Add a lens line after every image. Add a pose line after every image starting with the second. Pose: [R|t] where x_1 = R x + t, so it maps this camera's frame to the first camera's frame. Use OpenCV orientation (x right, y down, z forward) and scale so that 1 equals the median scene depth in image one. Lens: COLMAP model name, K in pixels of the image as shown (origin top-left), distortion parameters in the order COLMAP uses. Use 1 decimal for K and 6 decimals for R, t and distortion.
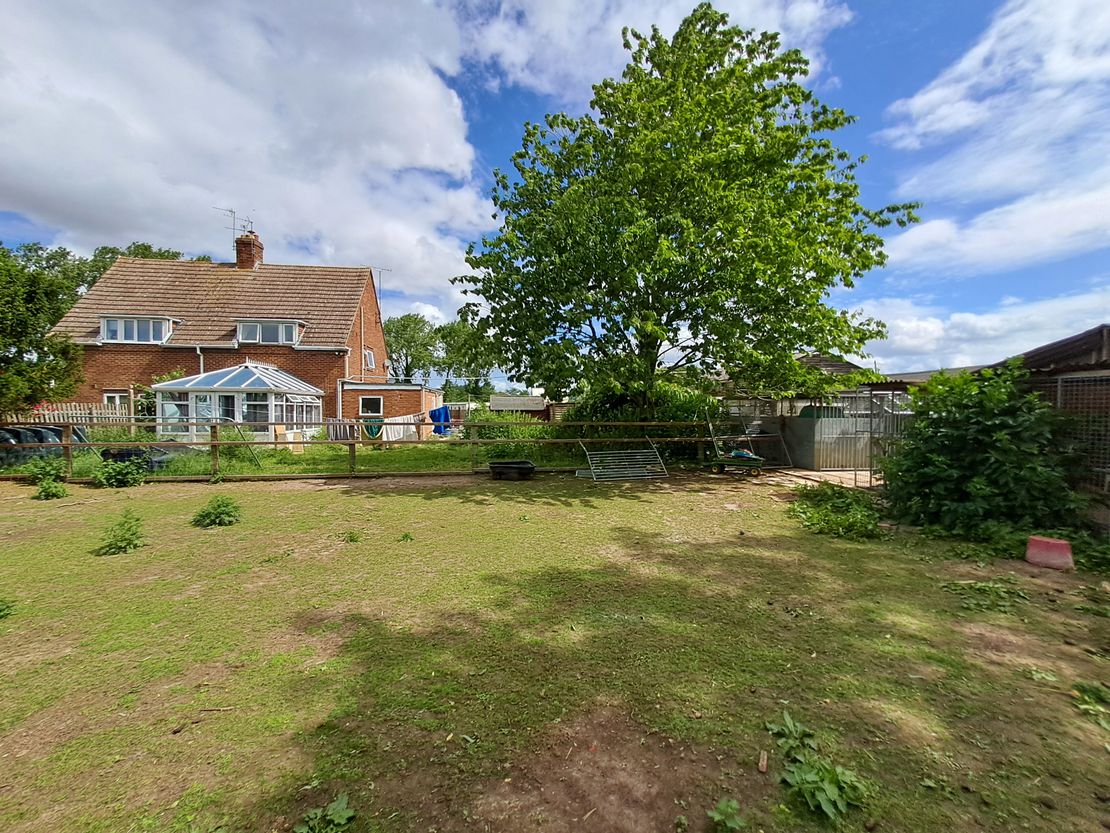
lens RADIAL K [[438.7, 0, 556.4], [0, 438.7, 414.4], [0, 0, 1]] dist [0.002672, -0.000026]
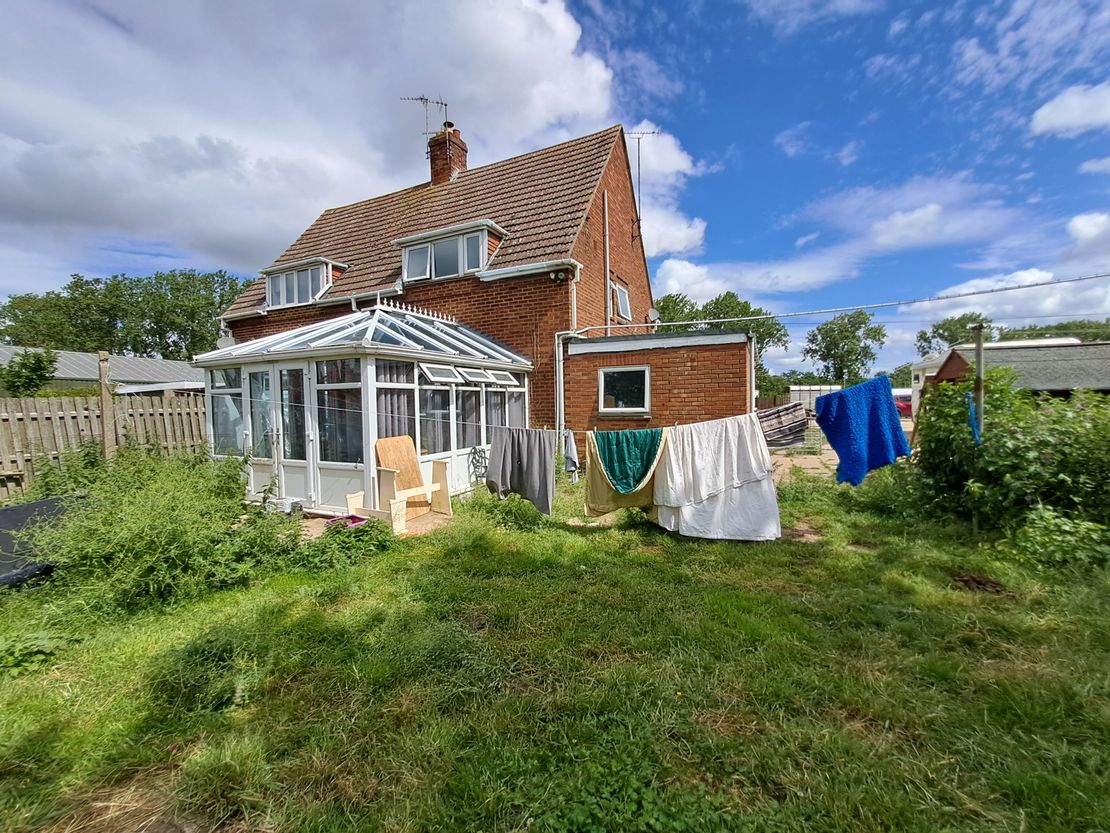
lens RADIAL K [[438.7, 0, 555.2], [0, 438.7, 417.7], [0, 0, 1]] dist [0.002672, -0.000026]
pose [[0.844002, 0.002049, -0.536336, -0.258141], [0.016051, 0.999448, 0.029077, -0.005836], [0.536100, -0.033150, 0.843503, 0.623231]]
